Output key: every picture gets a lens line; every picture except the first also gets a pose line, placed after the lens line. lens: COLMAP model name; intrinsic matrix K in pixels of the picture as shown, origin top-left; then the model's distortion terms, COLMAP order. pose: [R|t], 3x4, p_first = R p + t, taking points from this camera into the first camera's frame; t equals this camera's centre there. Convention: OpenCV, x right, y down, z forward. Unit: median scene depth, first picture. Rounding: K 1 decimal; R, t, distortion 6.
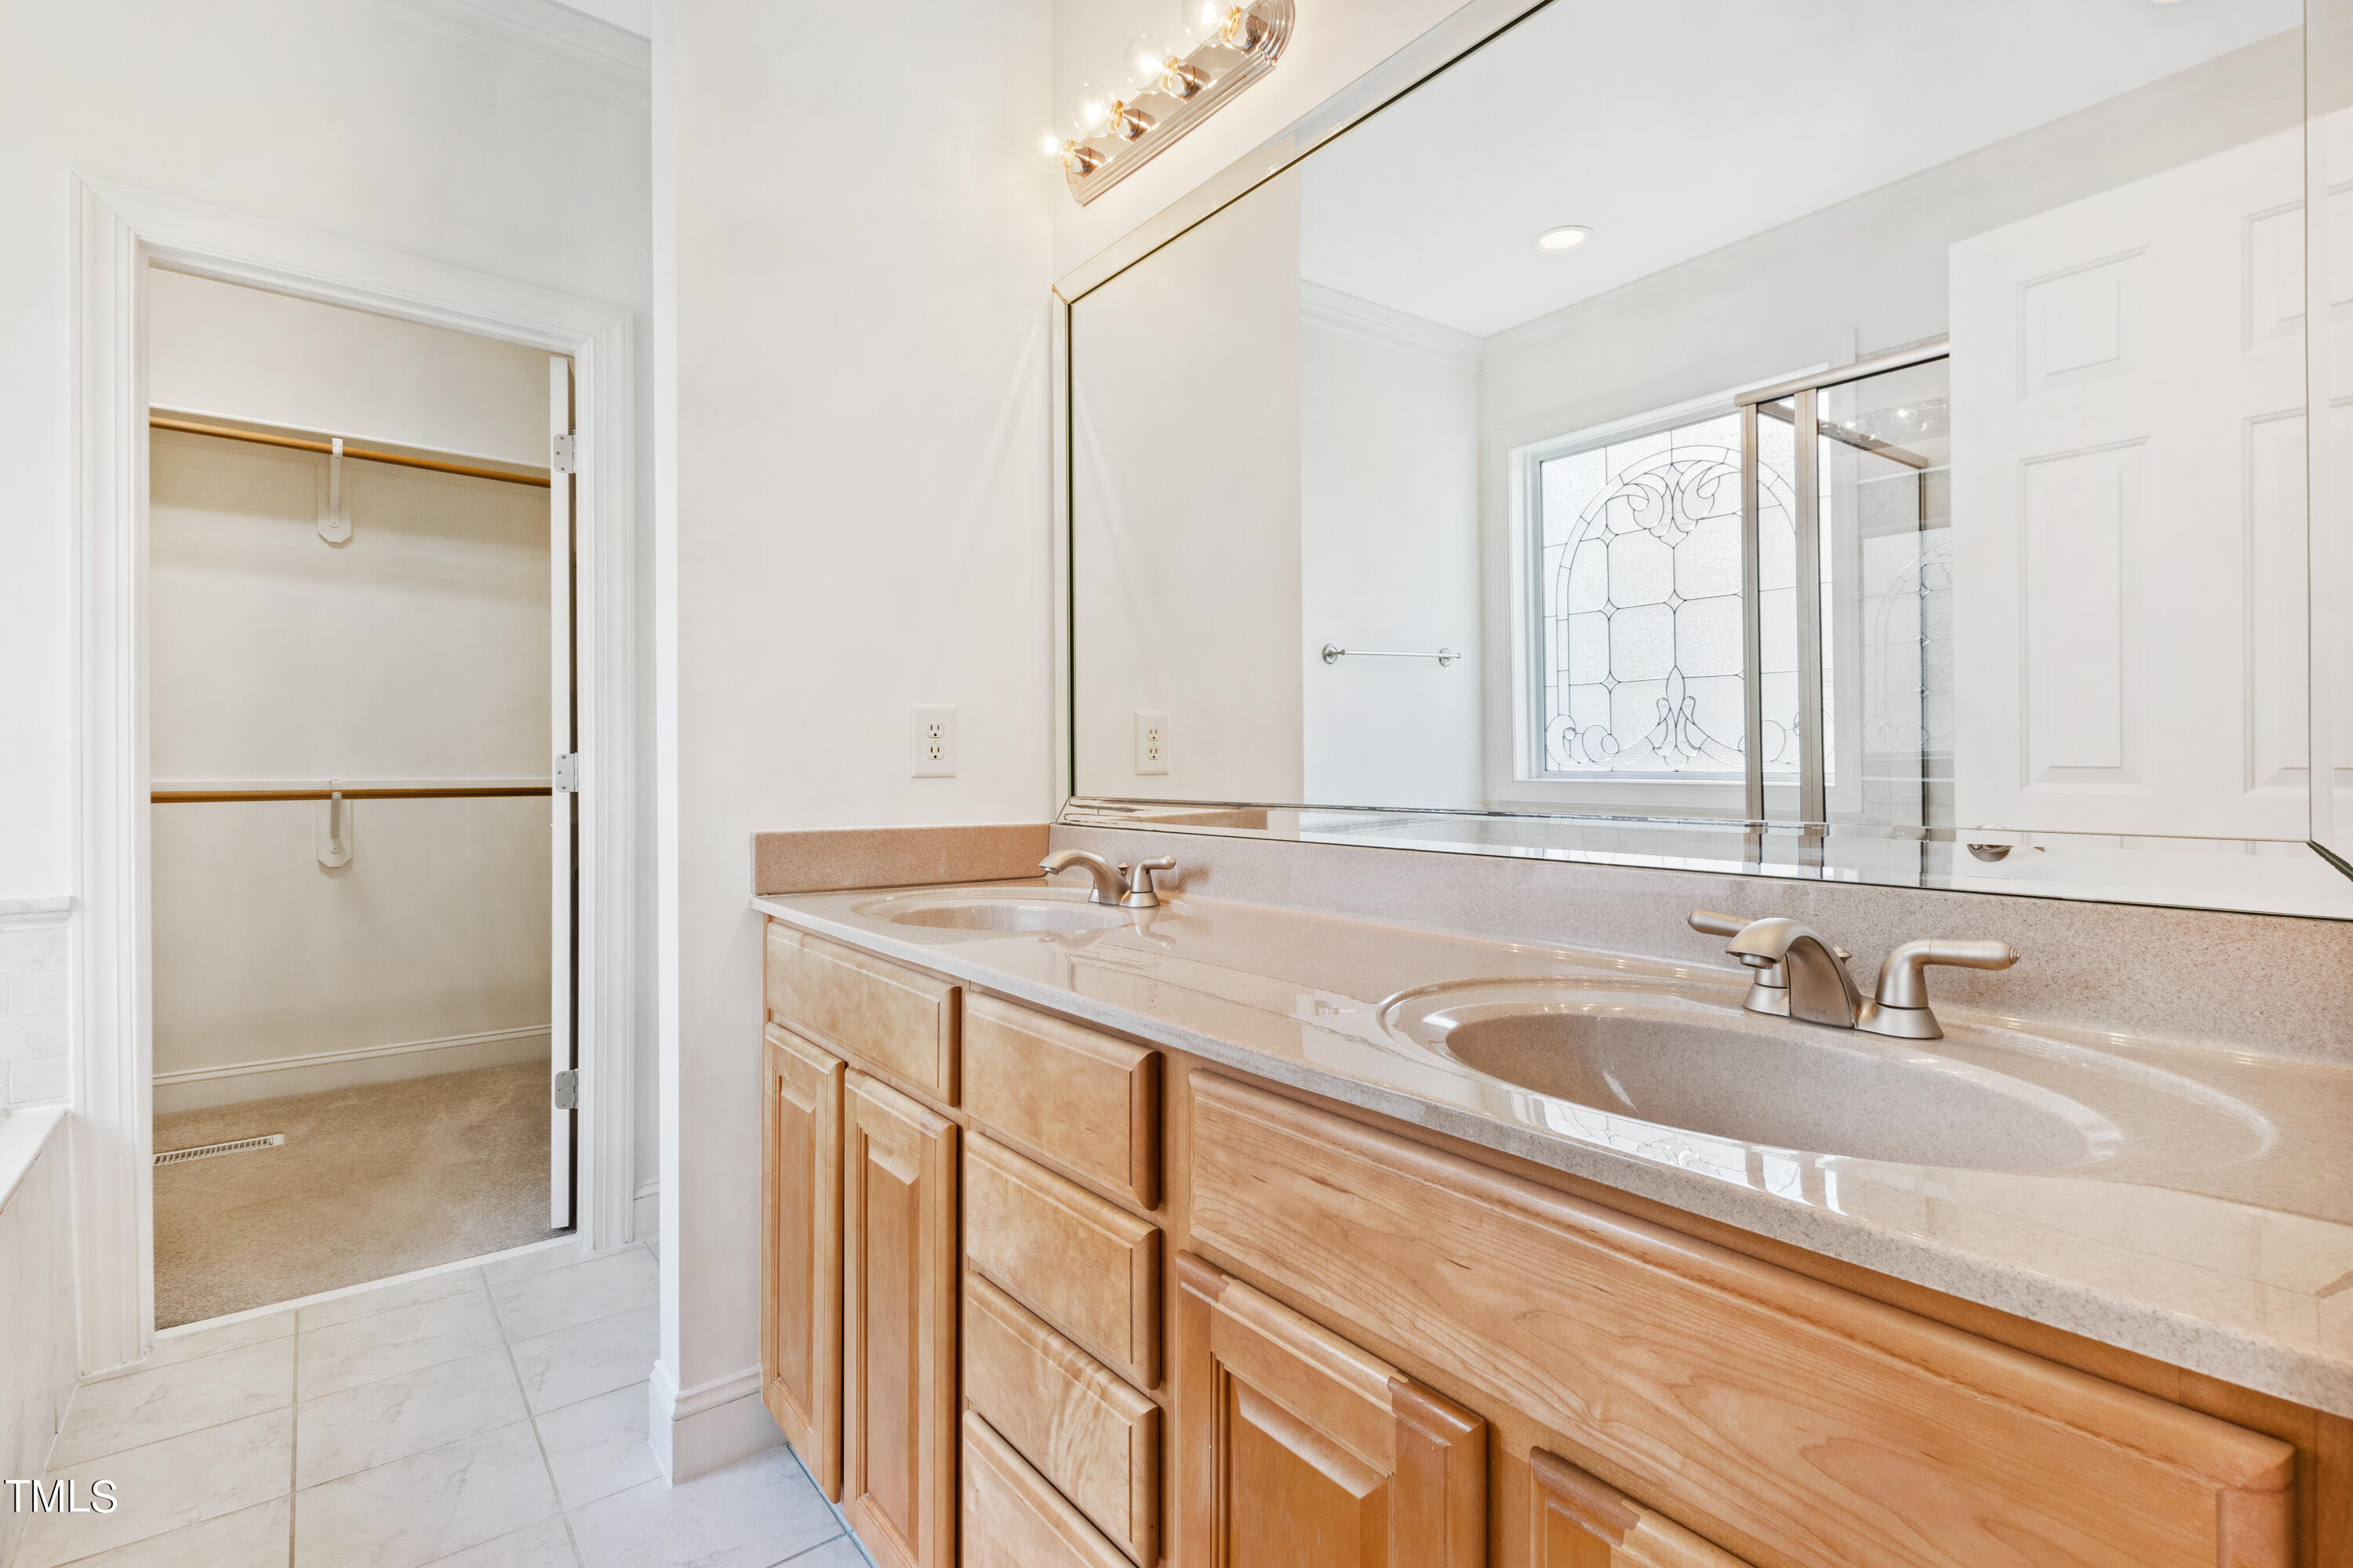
lens RADIAL K [[1039.9, 0, 1179.0], [0, 1039.9, 775.3], [0, 0, 1]] dist [0.000956, -0.000105]
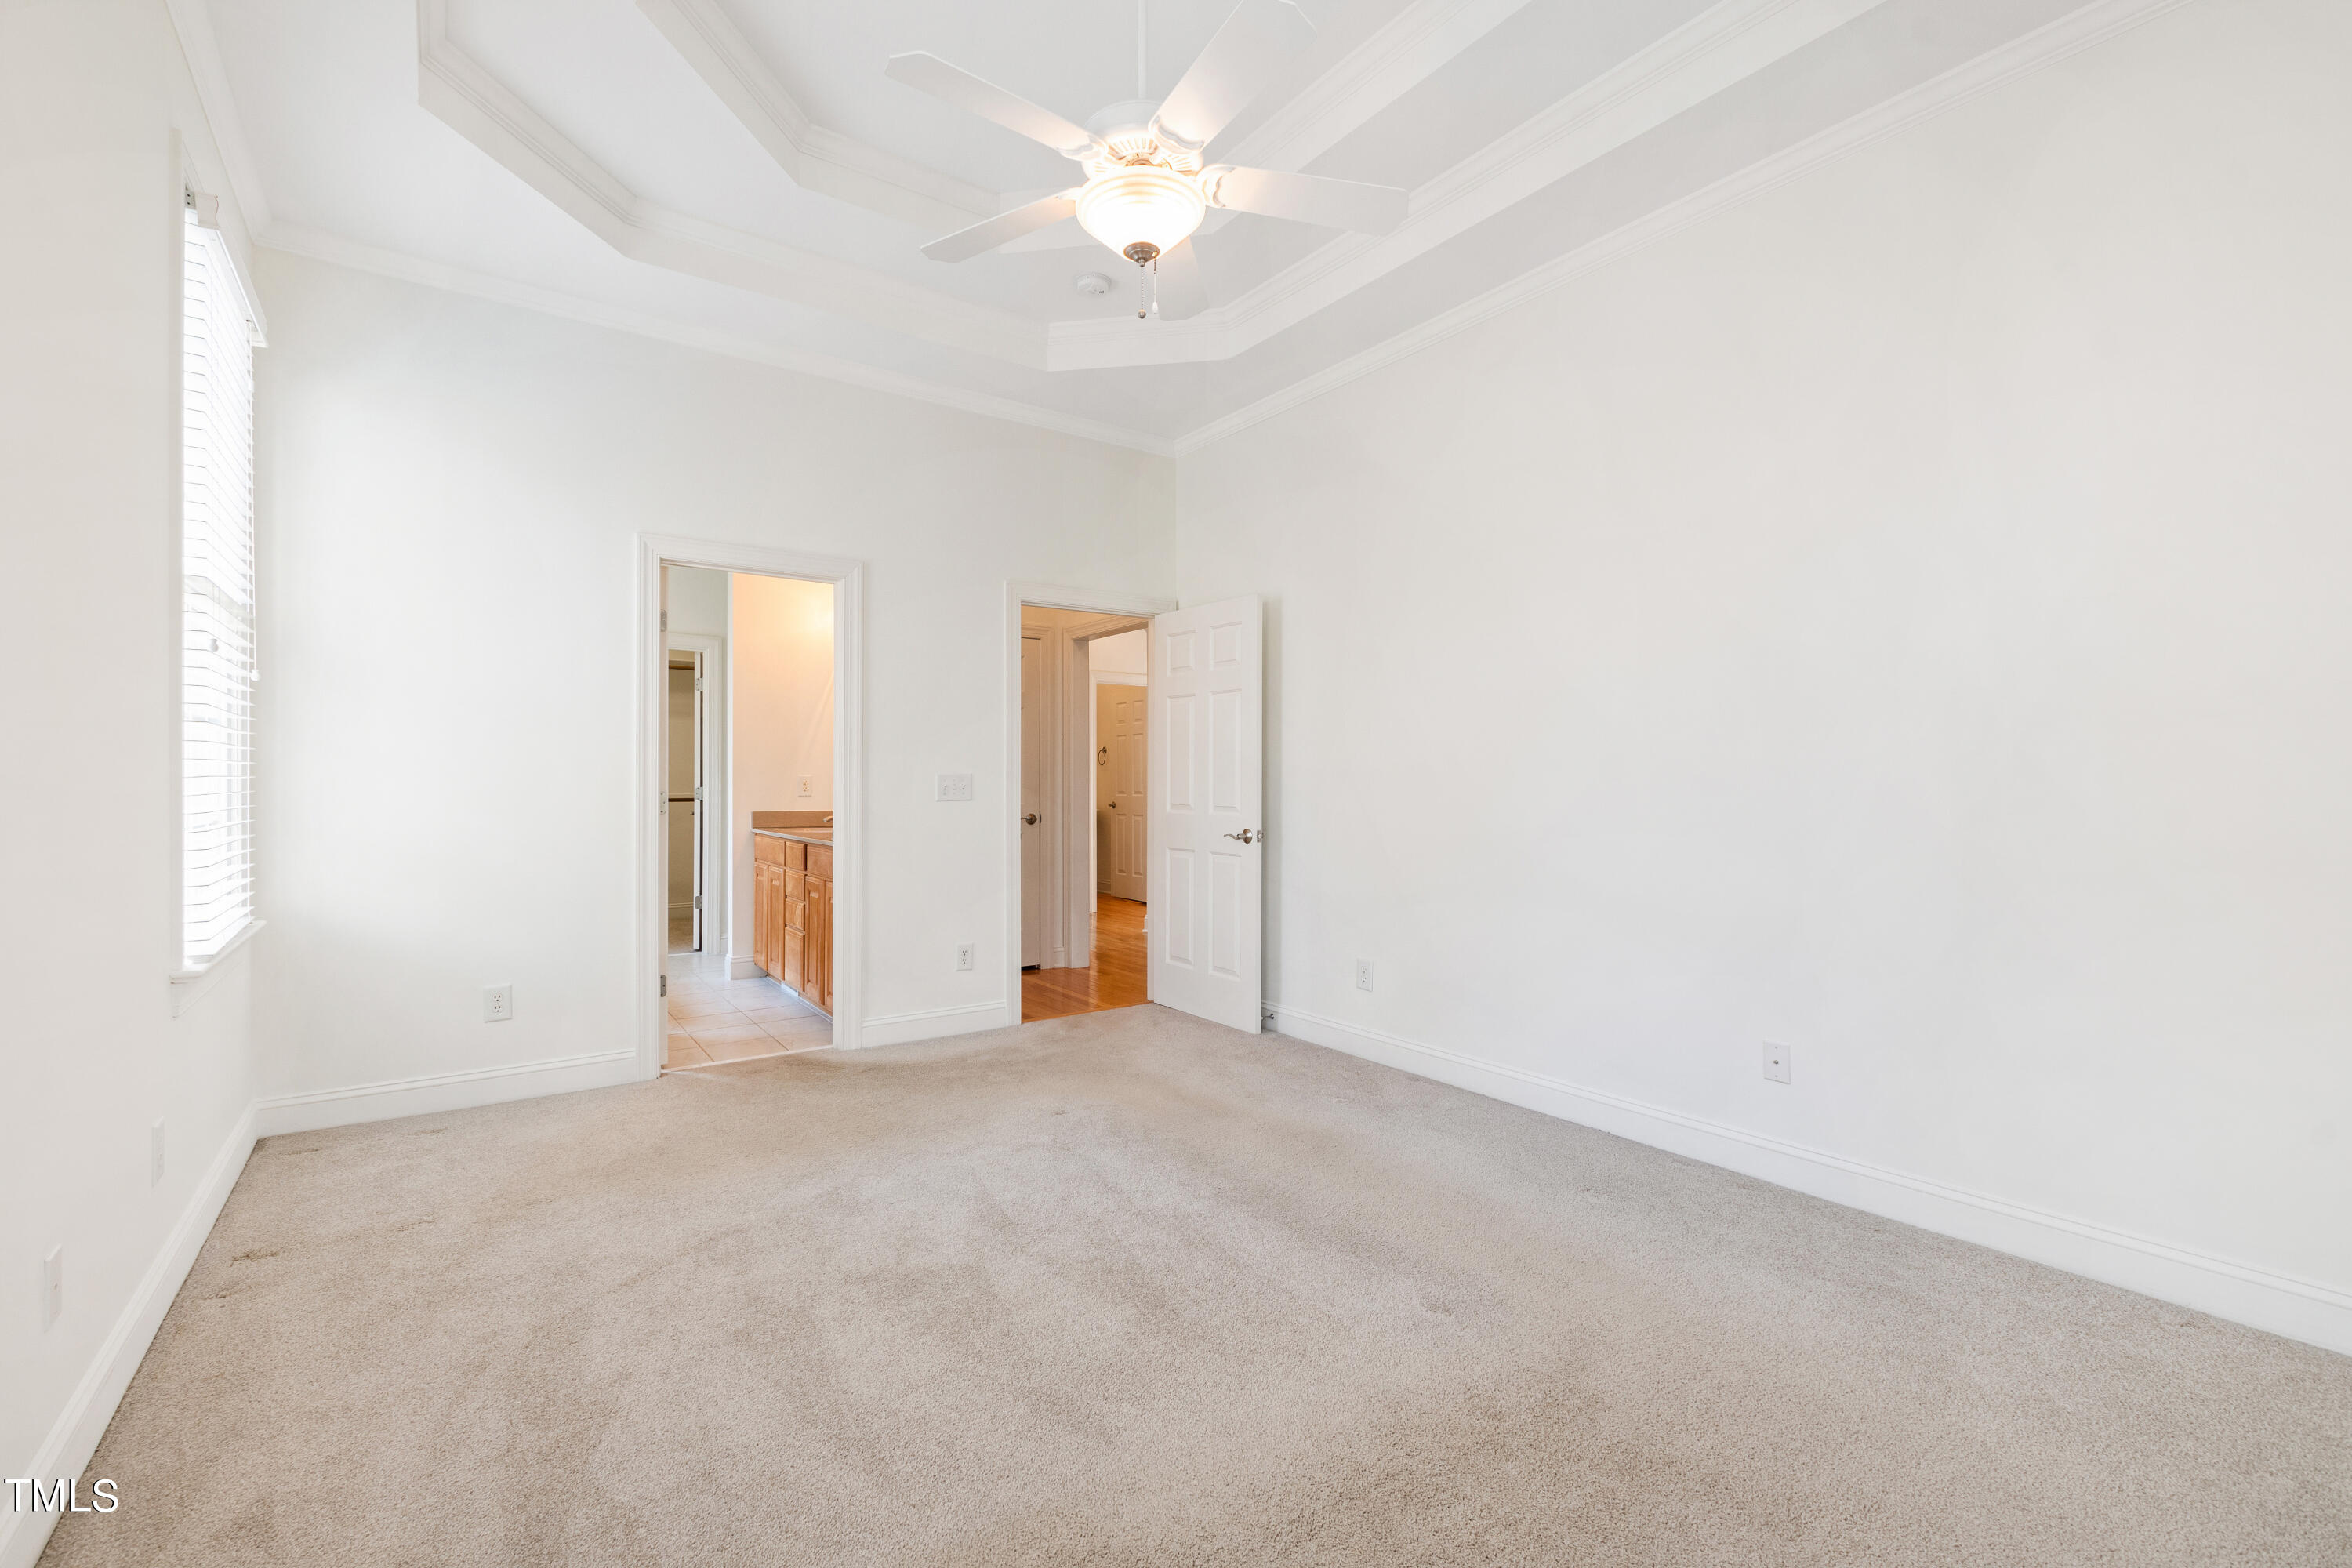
lens RADIAL K [[1039.4, 0, 1178.5], [0, 1039.4, 775.3], [0, 0, 1]] dist [0.000956, -0.000105]
pose [[0.997741, -0.003989, -0.067058, 1.242740], [0.003116, 0.999909, -0.013116, -0.019973], [0.067105, 0.012877, 0.997663, -2.381625]]
